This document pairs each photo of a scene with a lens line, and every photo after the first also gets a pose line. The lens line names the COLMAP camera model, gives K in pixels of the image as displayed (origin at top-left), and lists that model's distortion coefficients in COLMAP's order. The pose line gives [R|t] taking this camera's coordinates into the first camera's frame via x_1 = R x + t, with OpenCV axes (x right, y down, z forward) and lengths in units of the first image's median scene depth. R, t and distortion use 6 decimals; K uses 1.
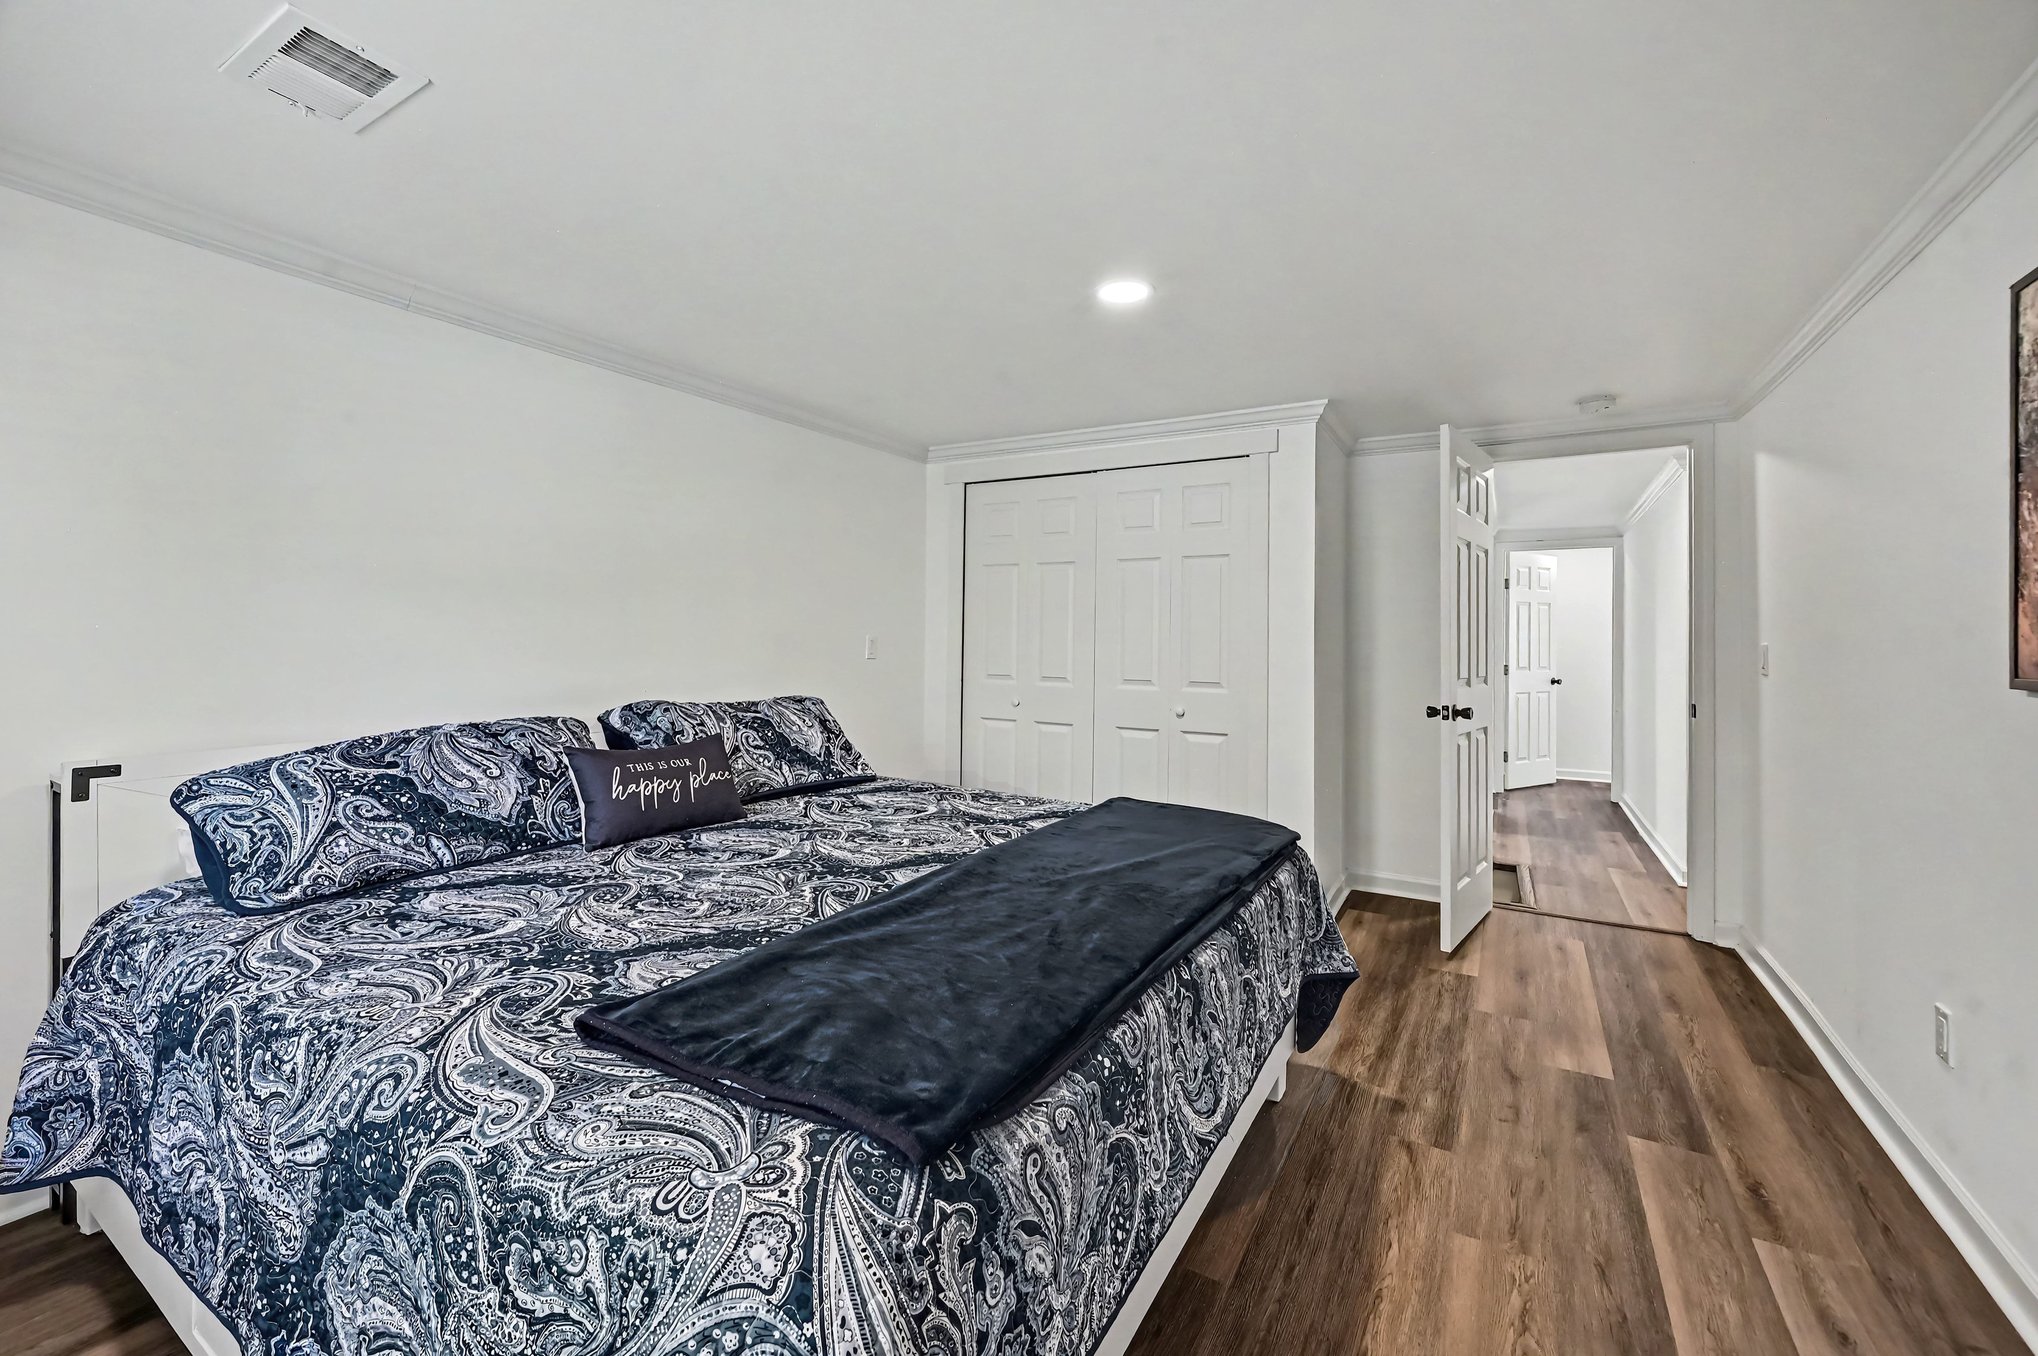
lens RADIAL K [[813.6, 0, 1030.9], [0, 813.6, 671.9], [0, 0, 1]] dist [0.000186, 0.000058]
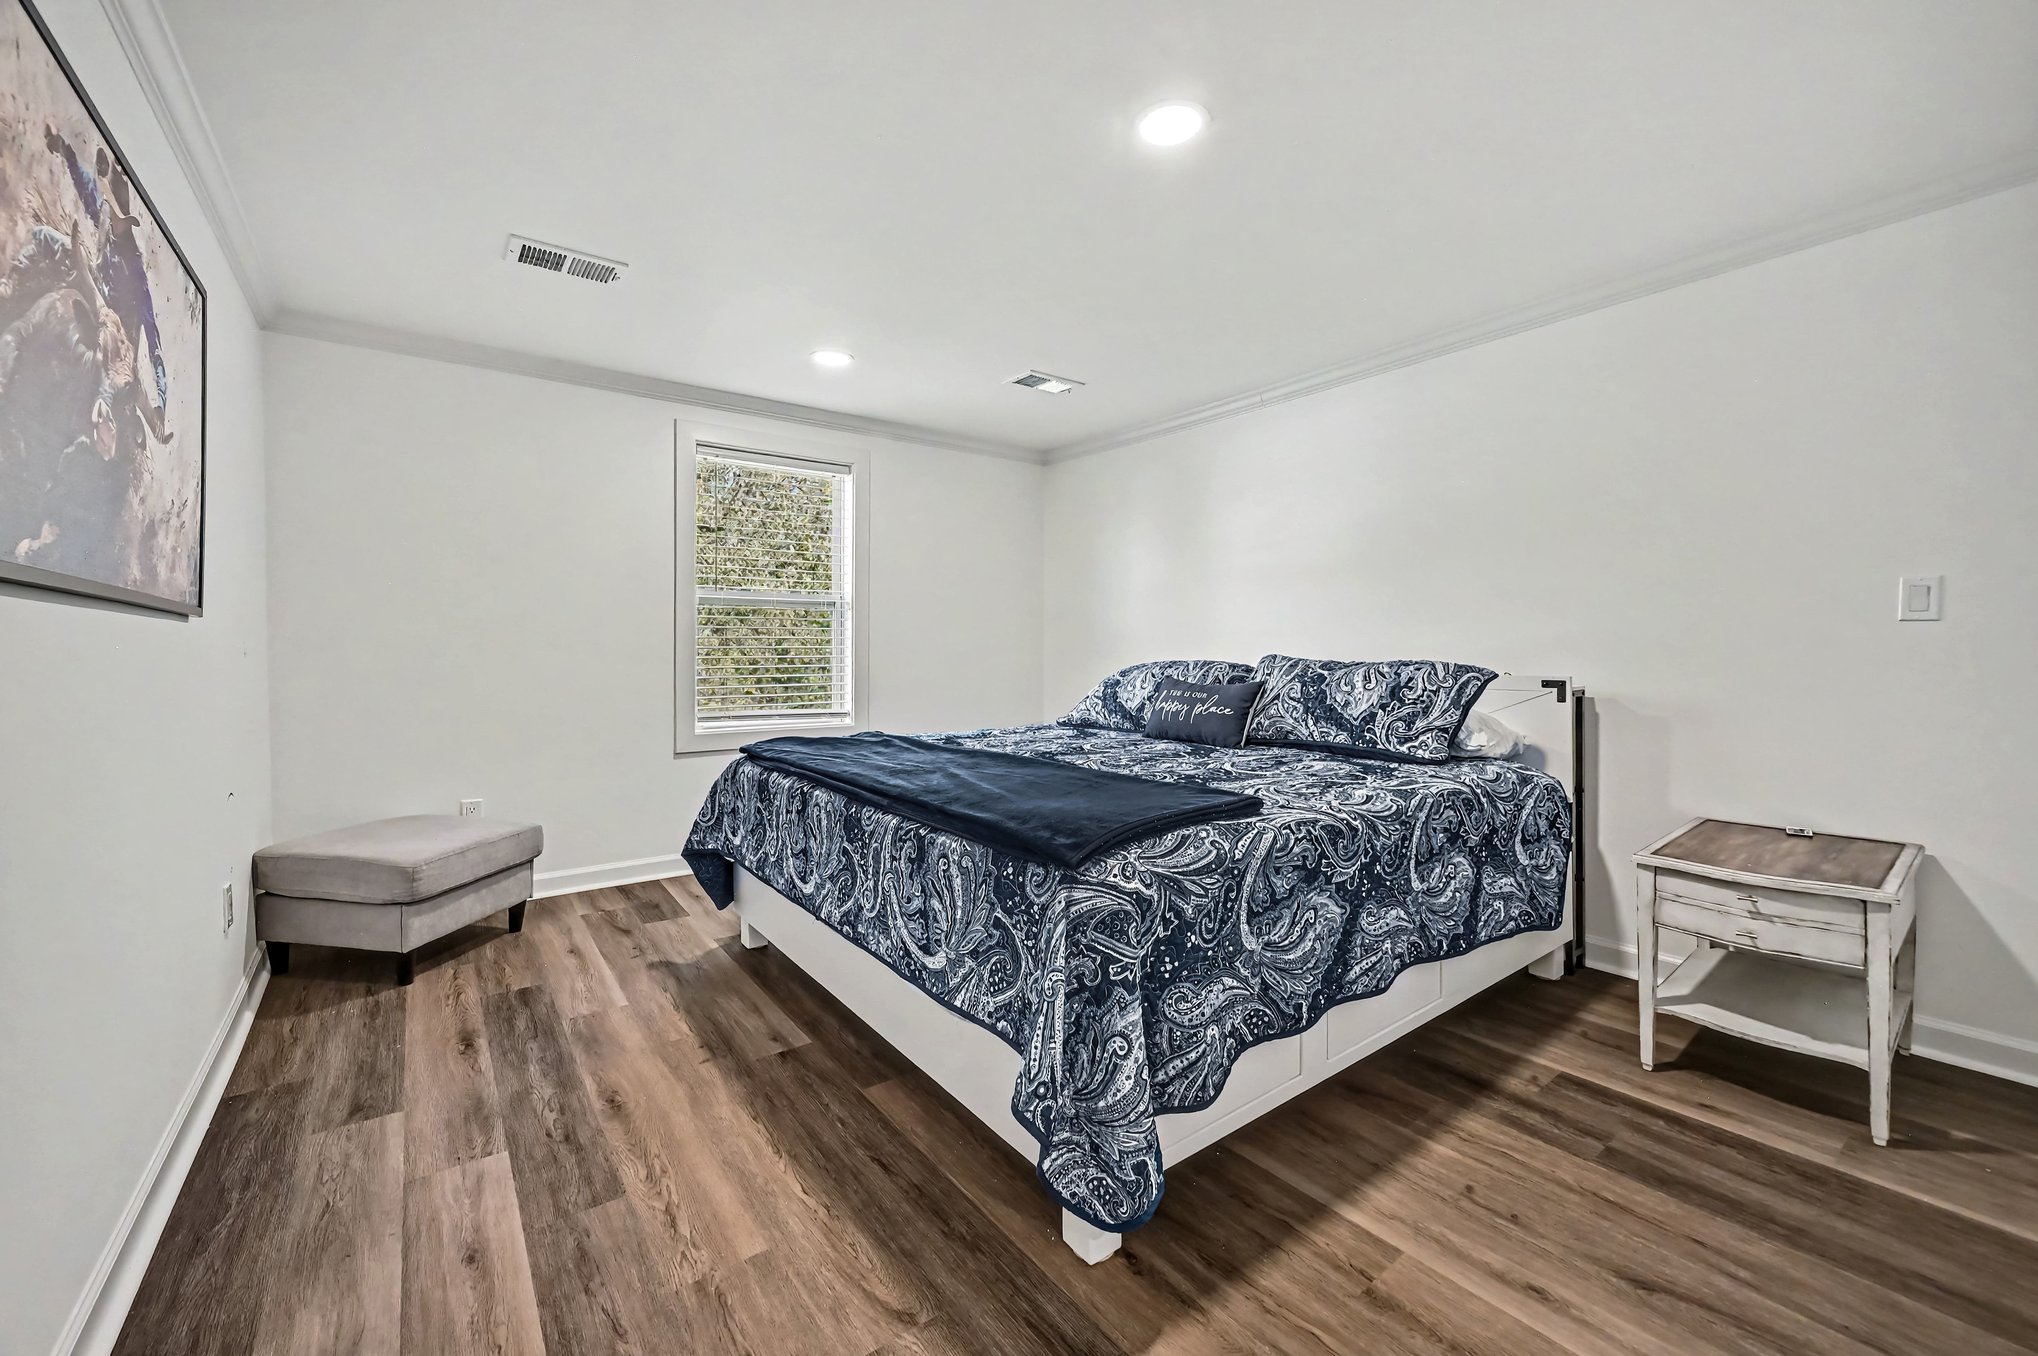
lens RADIAL K [[808.5, 0, 1014.9], [0, 808.5, 674.9], [0, 0, 1]] dist [0.000613, 0.000065]
pose [[-0.387324, 0.022225, -0.921676, 0.904663], [-0.036236, 0.998570, 0.039307, 0.032552], [0.921231, 0.048623, -0.385964, 1.166173]]
